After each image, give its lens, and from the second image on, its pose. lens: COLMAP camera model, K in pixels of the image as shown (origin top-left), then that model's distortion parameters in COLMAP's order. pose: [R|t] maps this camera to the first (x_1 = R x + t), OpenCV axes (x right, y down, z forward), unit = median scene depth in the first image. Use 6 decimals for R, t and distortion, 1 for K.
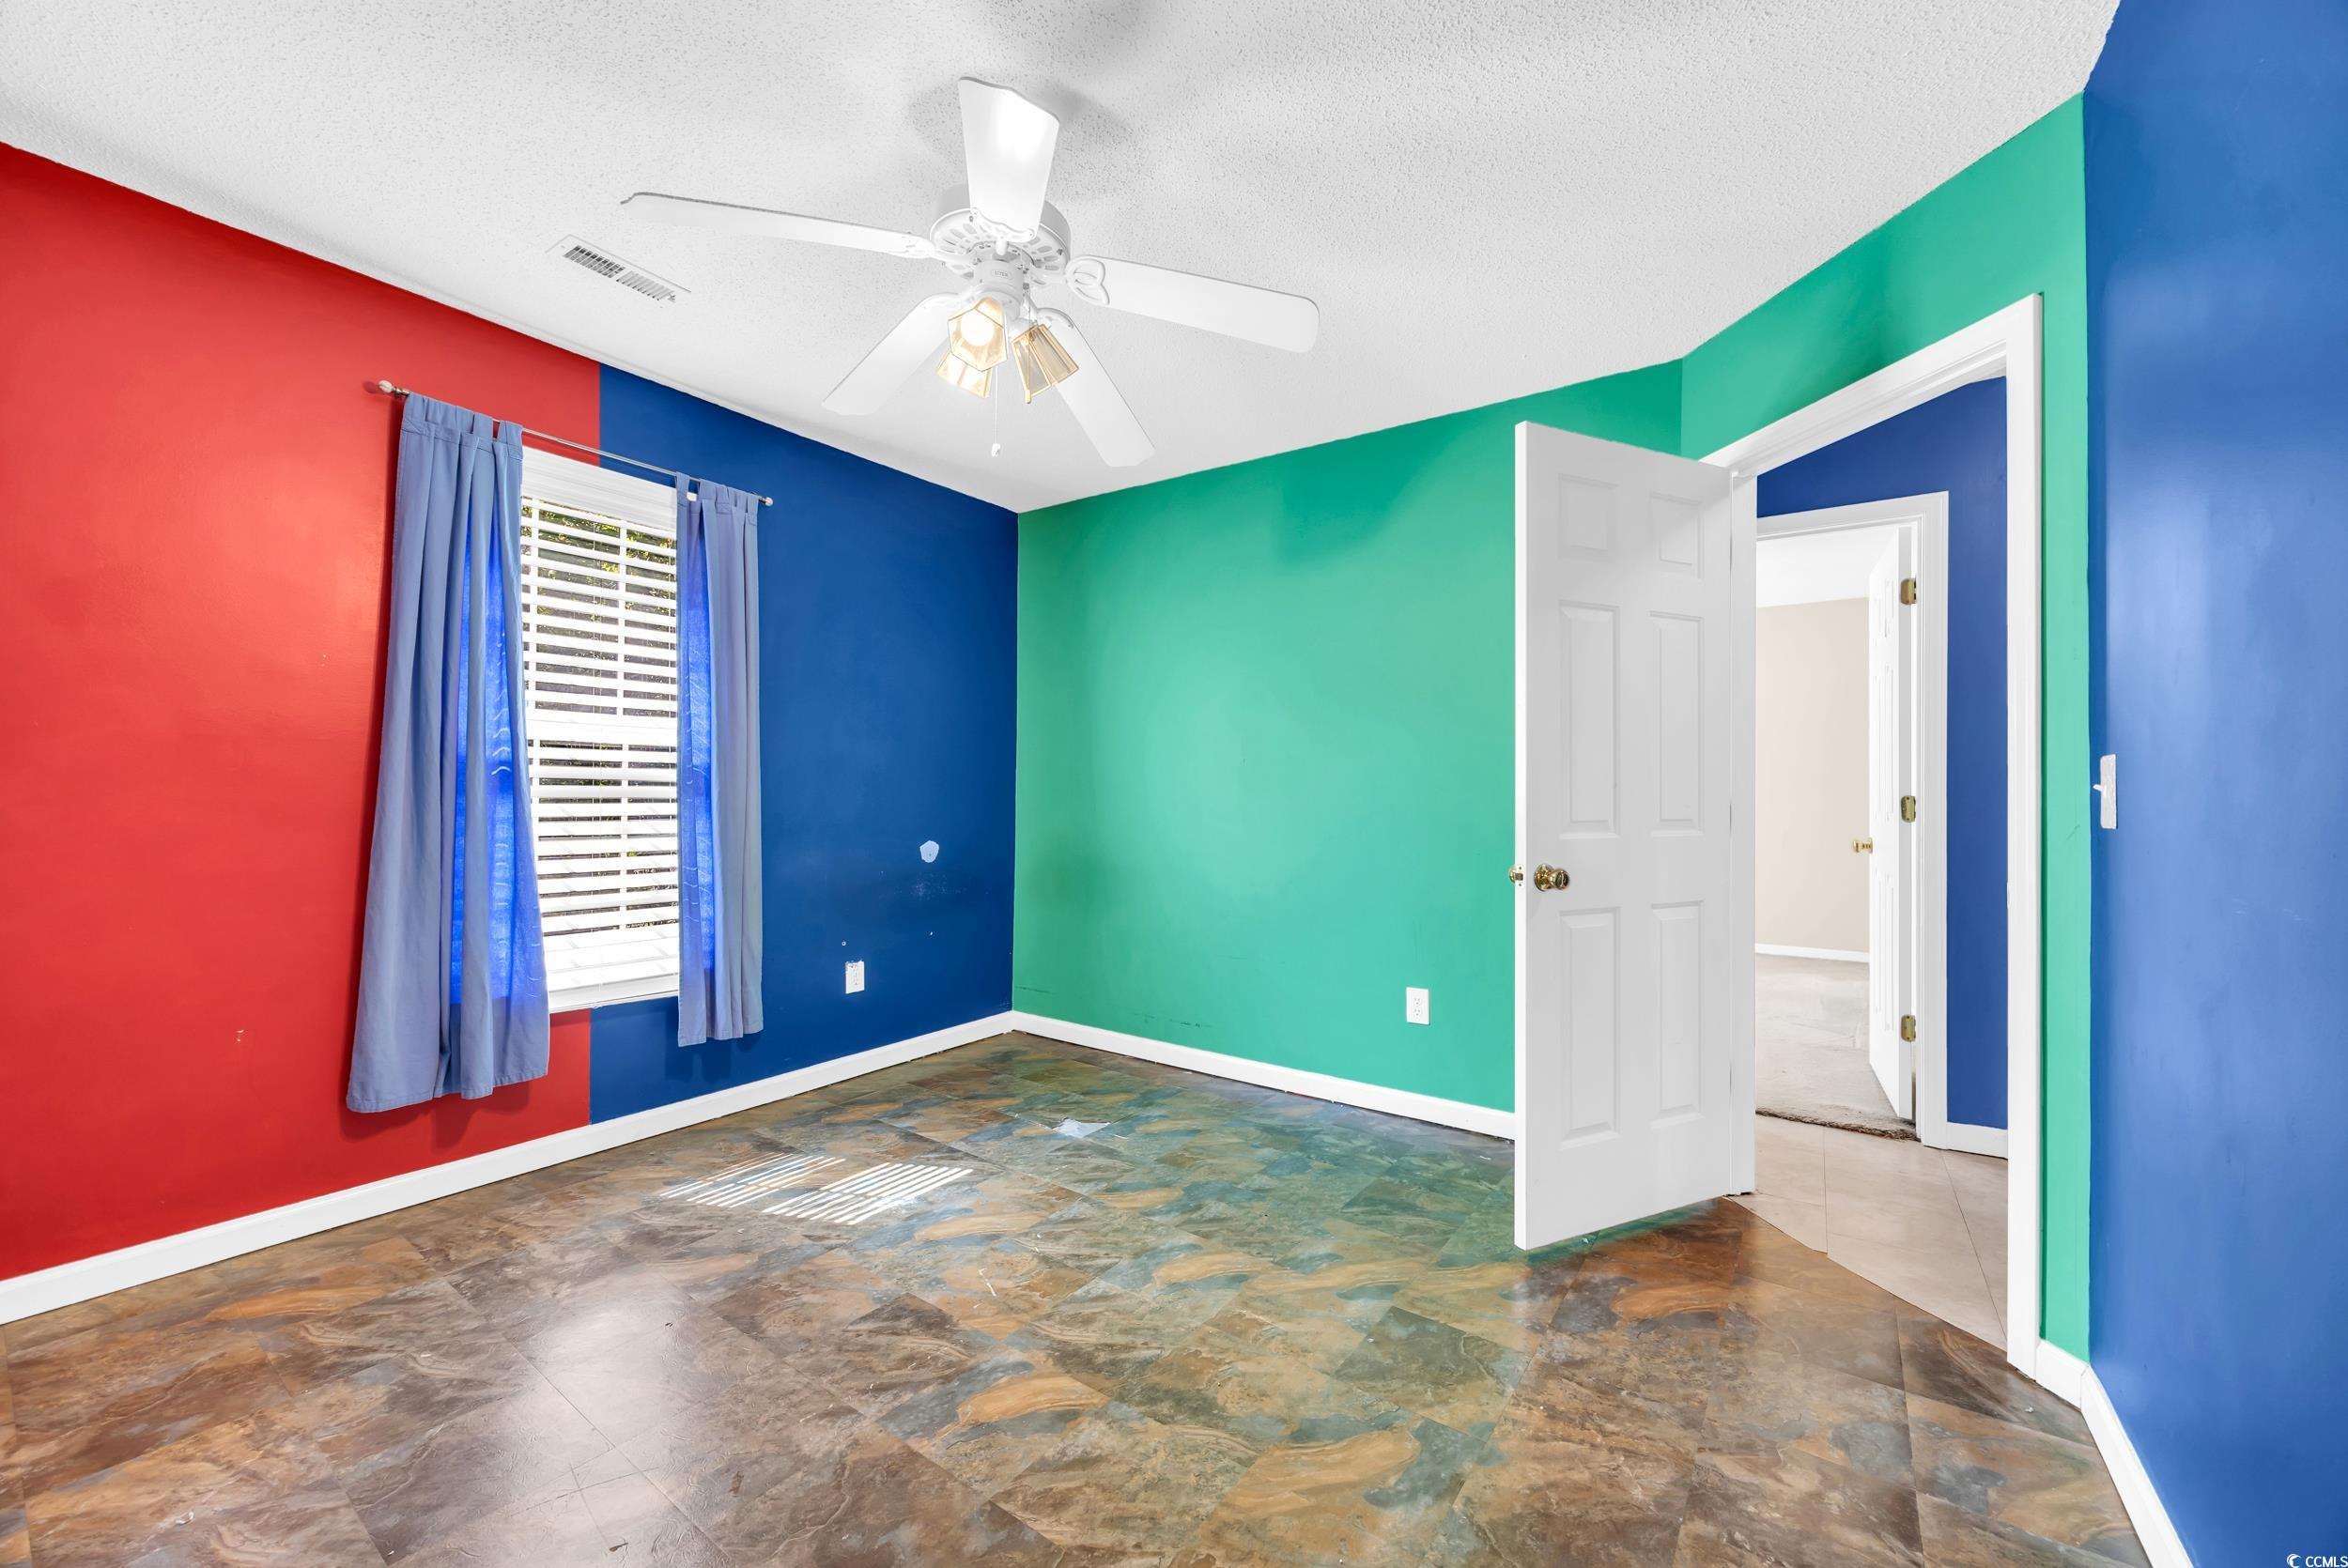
lens RADIAL K [[963.8, 0, 1174.8], [0, 963.8, 793.4], [0, 0, 1]] dist [0.000906, 0.000084]
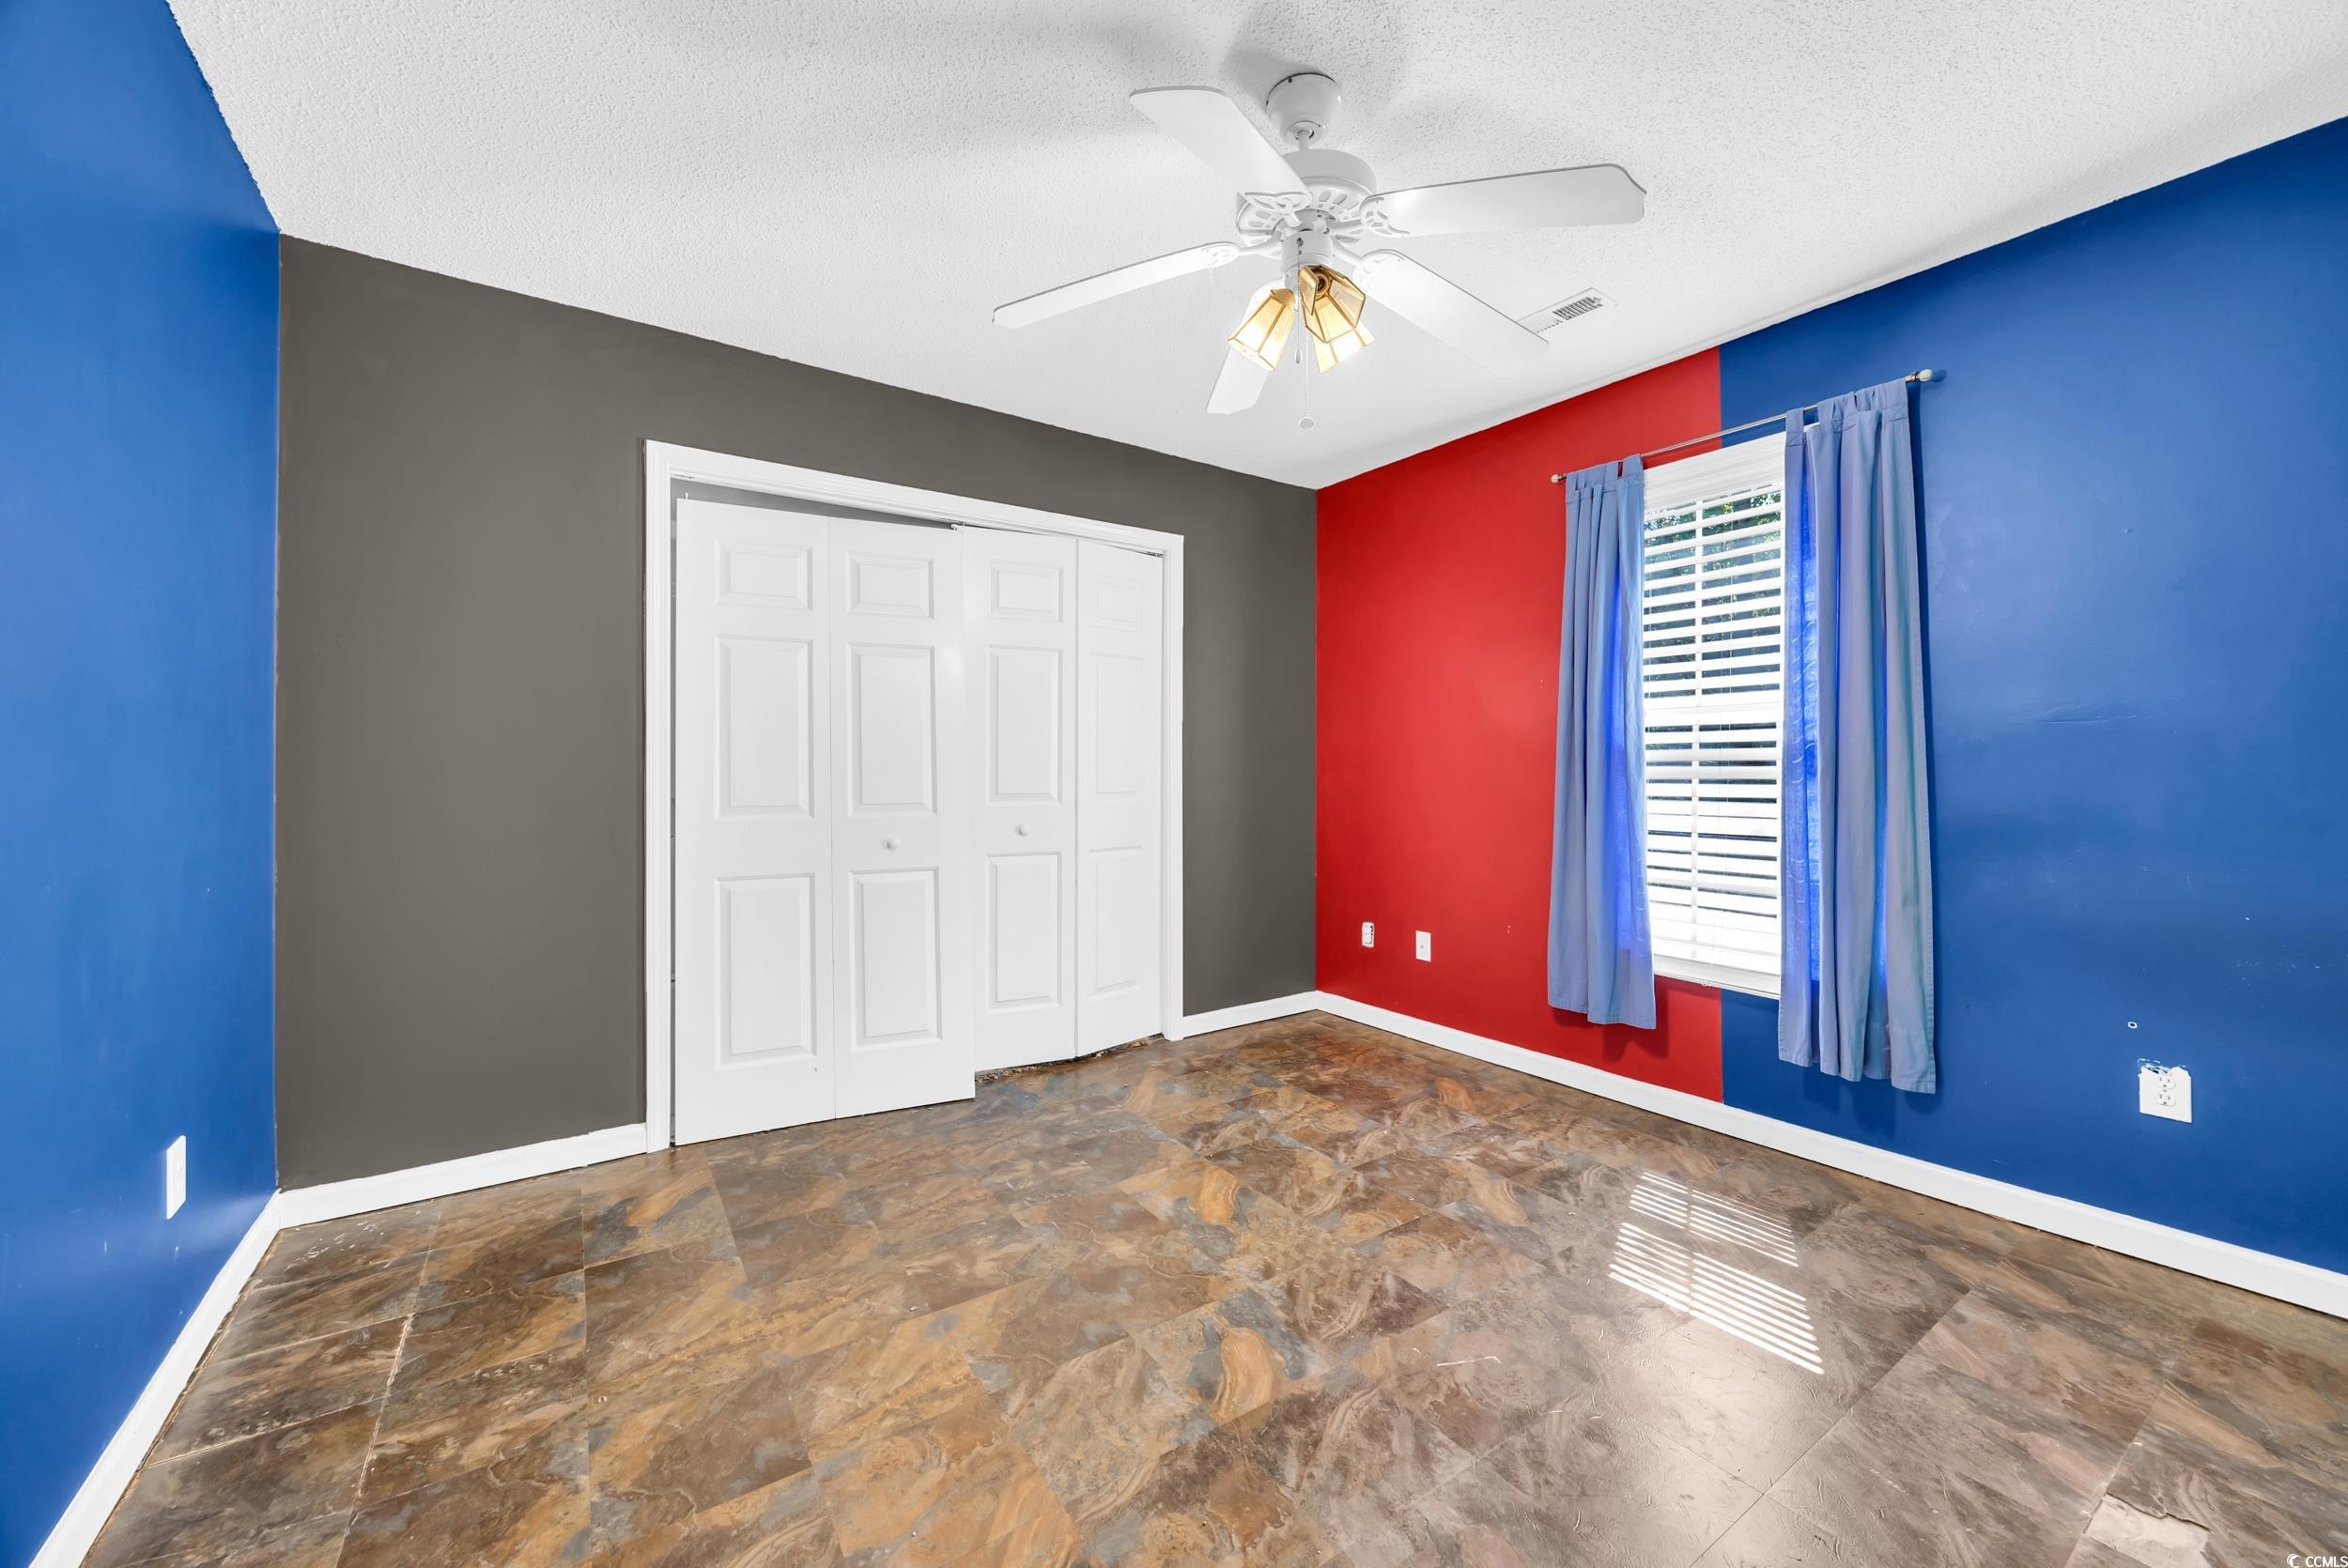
lens RADIAL K [[908.8, 0, 1173.1], [0, 908.8, 770.3], [0, 0, 1]] dist [-0.002205, -0.000407]
pose [[-0.374734, -0.010036, -0.927078, 0.520813], [0.003270, 0.999921, -0.012147, 0.005750], [0.927127, -0.007584, -0.374672, 0.876920]]
